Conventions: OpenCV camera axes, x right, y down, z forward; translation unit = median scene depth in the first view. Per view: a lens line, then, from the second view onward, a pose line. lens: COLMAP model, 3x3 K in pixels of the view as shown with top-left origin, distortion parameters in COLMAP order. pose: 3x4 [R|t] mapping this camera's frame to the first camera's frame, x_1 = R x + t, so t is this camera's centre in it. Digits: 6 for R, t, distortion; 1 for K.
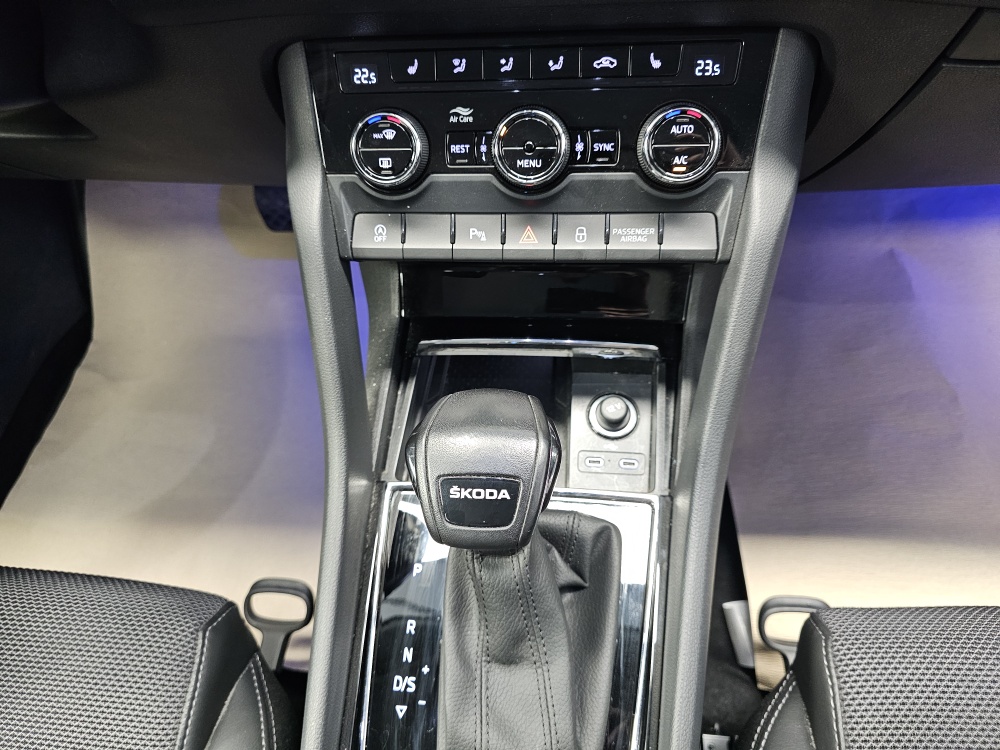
lens RADIAL K [[693.3, 0, 497.7], [0, 693.3, 362.8], [0, 0, 1]] dist [0.036233, -0.052139]
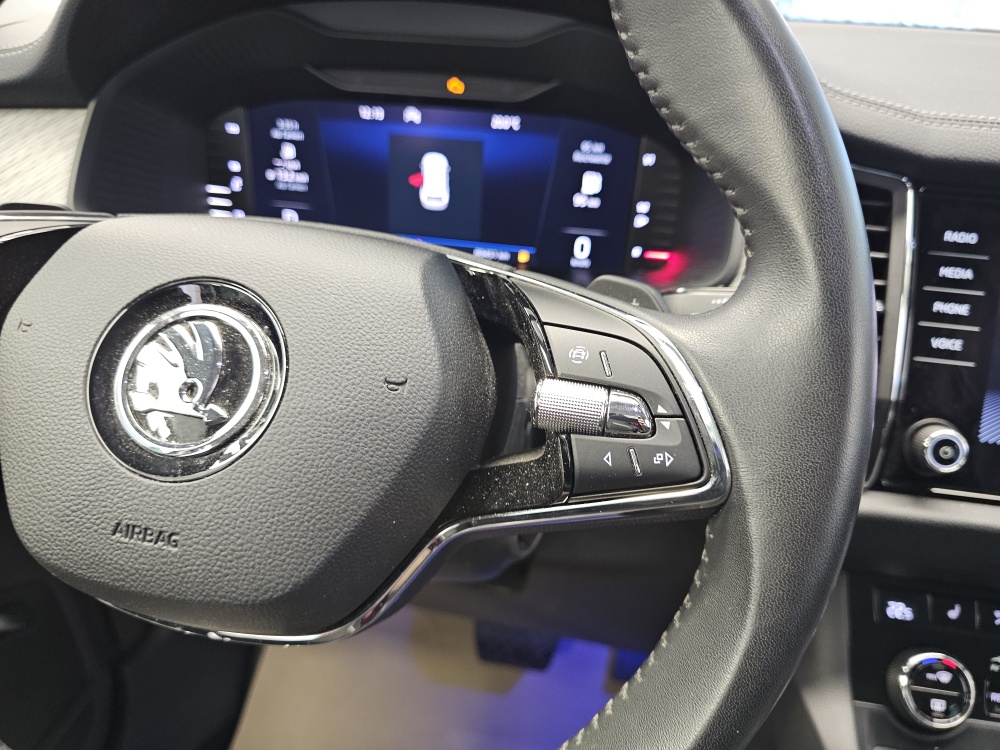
lens RADIAL K [[693.3, 0, 495.2], [0, 693.3, 380.1], [0, 0, 1]] dist [0.036233, -0.052139]
pose [[0.987630, 0.155085, -0.023151, -0.822695], [-0.146223, 0.857579, -0.493130, -0.106816], [-0.056623, 0.490415, 0.869647, -0.037564]]
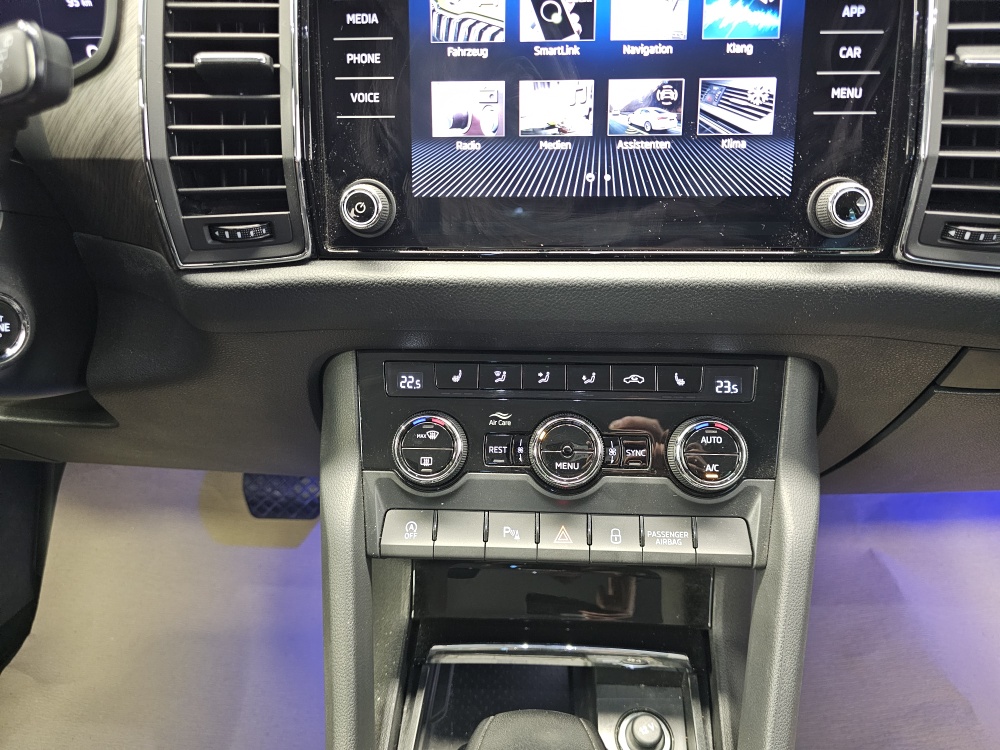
lens RADIAL K [[693.3, 0, 506.0], [0, 693.3, 372.4], [0, 0, 1]] dist [0.036233, -0.052139]
pose [[0.996995, 0.035643, 0.068775, -0.118729], [-0.006701, 0.924206, -0.381837, -0.019881], [-0.077172, 0.380228, 0.921667, 0.001514]]
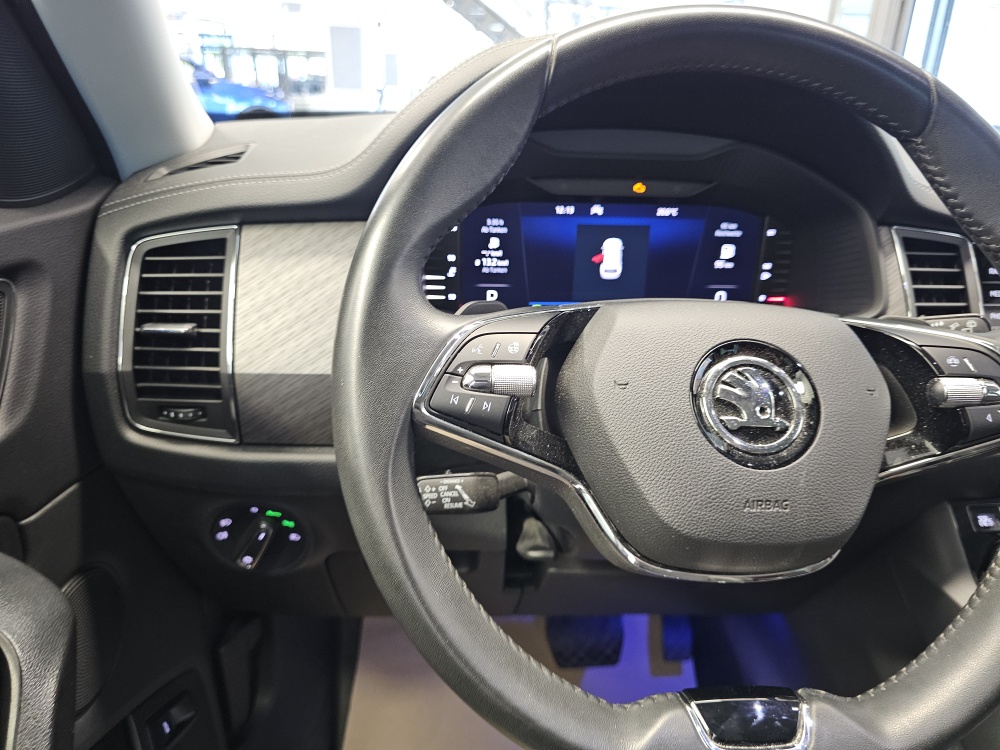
lens RADIAL K [[693.3, 0, 508.2], [0, 693.3, 368.4], [0, 0, 1]] dist [0.036233, -0.052139]
pose [[0.973436, 0.040188, 0.225404, -1.587451], [0.097744, 0.817313, -0.567843, 0.084517], [-0.207046, 0.574791, 0.791674, -0.195919]]
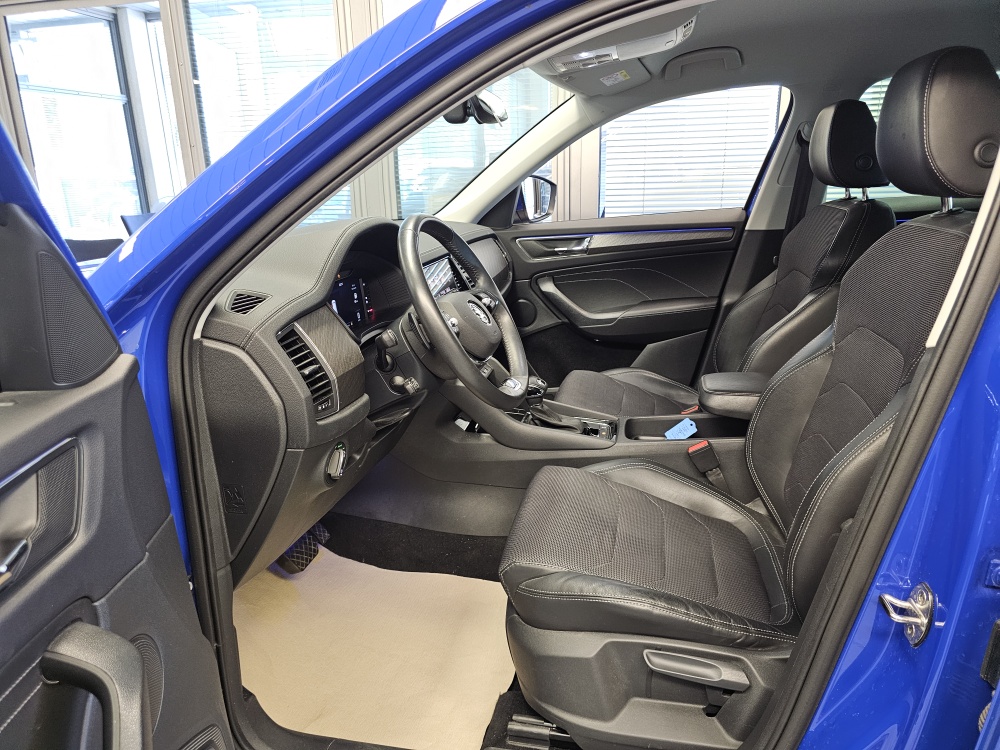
lens RADIAL K [[693.3, 0, 508.3], [0, 693.3, 366.8], [0, 0, 1]] dist [0.036233, -0.052139]
pose [[0.100433, -0.182924, 0.977984, -4.445885], [0.842071, 0.539176, 0.014373, -0.134365], [-0.529934, 0.822088, 0.208186, -0.103844]]
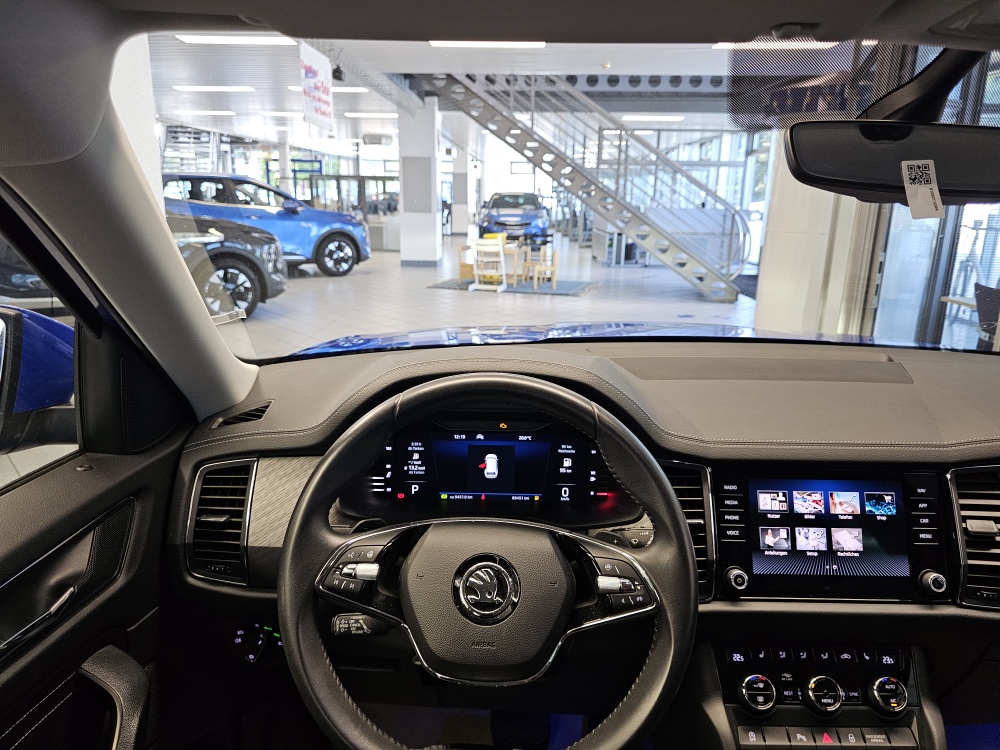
lens RADIAL K [[693.3, 0, 490.4], [0, 693.3, 363.1], [0, 0, 1]] dist [0.036233, -0.052139]
pose [[0.991995, 0.077980, 0.099318, -1.288728], [0.011030, 0.730011, -0.683346, 0.421673], [-0.125791, 0.678972, 0.723308, -1.168931]]
